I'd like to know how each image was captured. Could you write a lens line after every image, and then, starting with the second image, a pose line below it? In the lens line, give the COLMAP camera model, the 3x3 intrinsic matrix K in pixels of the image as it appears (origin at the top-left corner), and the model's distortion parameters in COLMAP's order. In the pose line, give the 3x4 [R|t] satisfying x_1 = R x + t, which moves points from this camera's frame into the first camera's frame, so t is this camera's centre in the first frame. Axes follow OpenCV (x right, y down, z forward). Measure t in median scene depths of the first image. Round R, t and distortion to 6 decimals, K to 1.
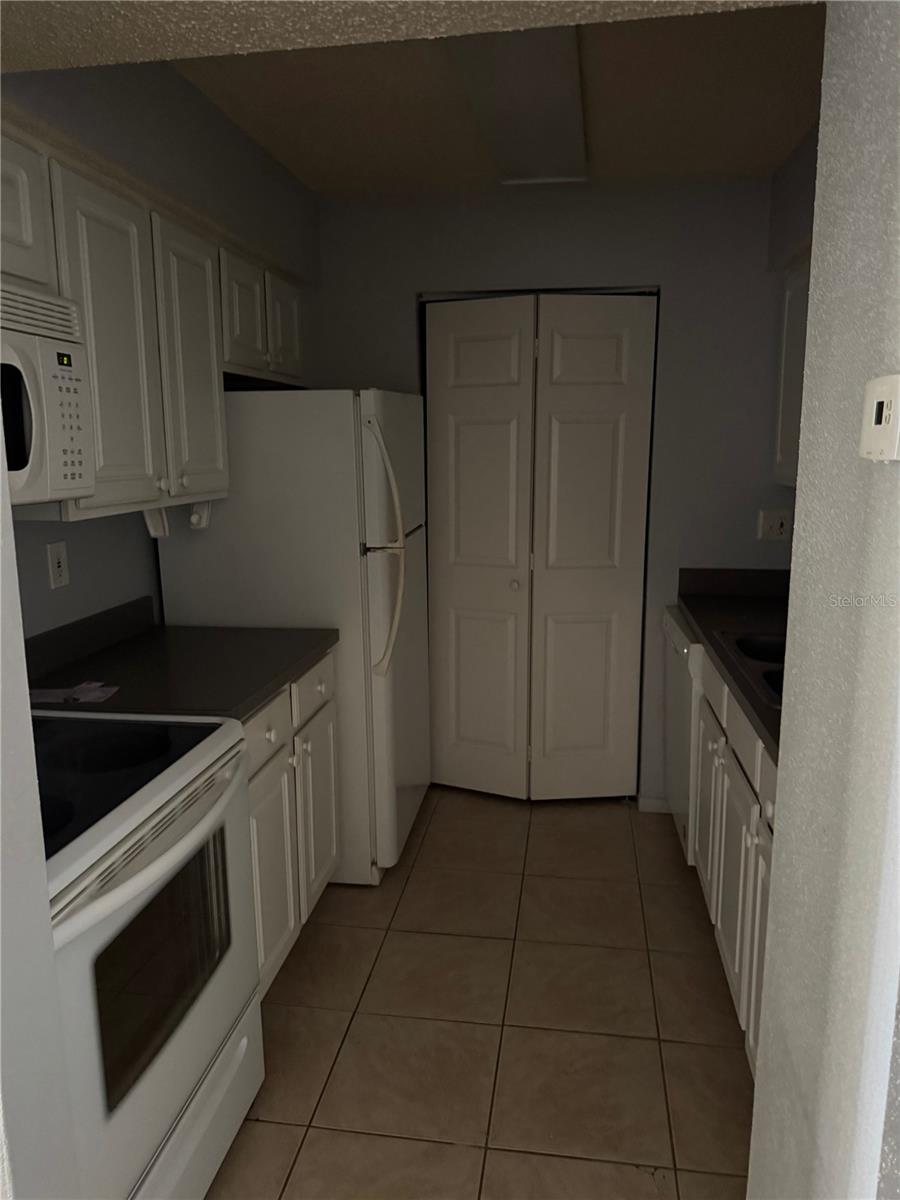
lens RADIAL K [[850.5, 0, 450.0], [0, 850.5, 600.0], [0, 0, 1]] dist [0.002265, -0.079888]
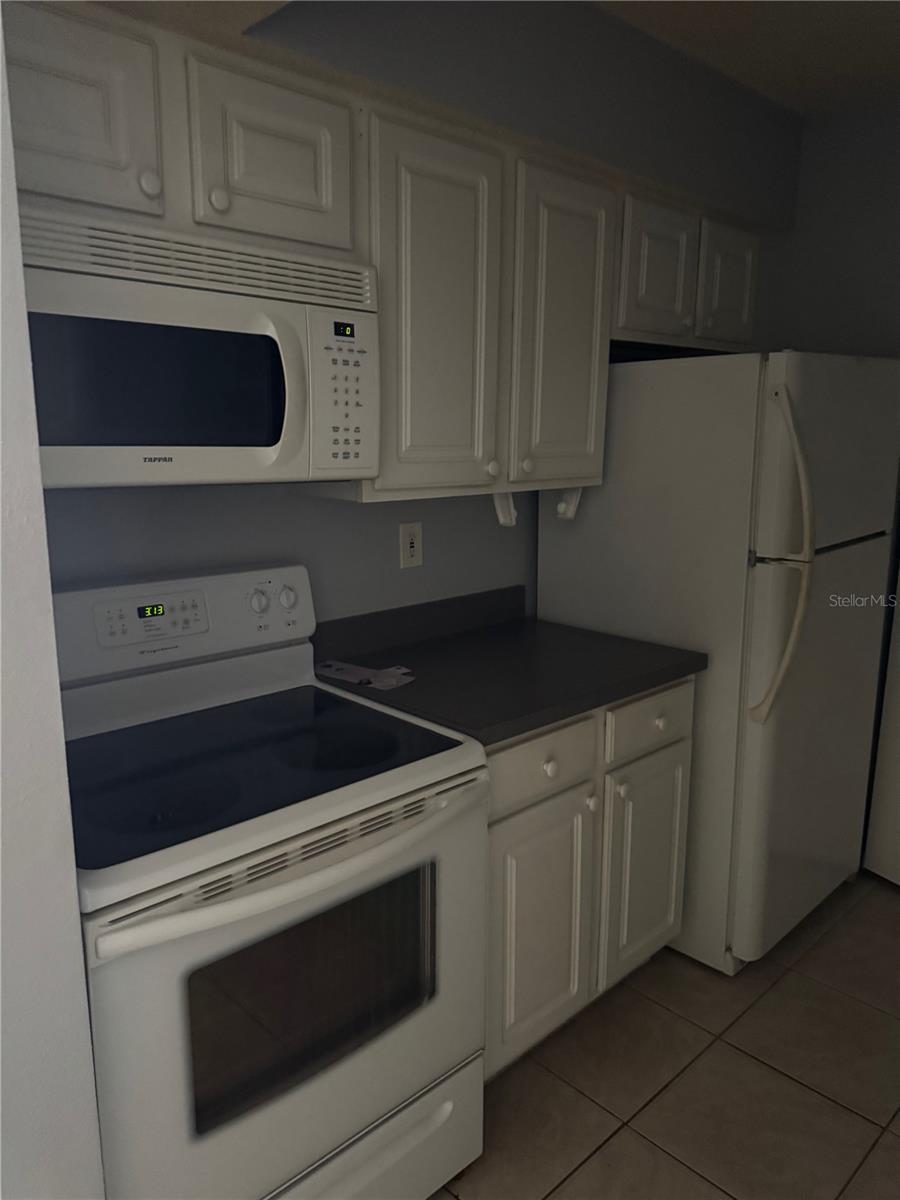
lens RADIAL K [[837.3, 0, 391.1], [0, 837.3, 605.6], [0, 0, 1]] dist [0.082294, -0.171575]
pose [[0.771405, 0.132510, -0.622395, 0.139874], [-0.117433, 0.990924, 0.065423, -0.031159], [0.625415, 0.022622, 0.779964, 0.202338]]
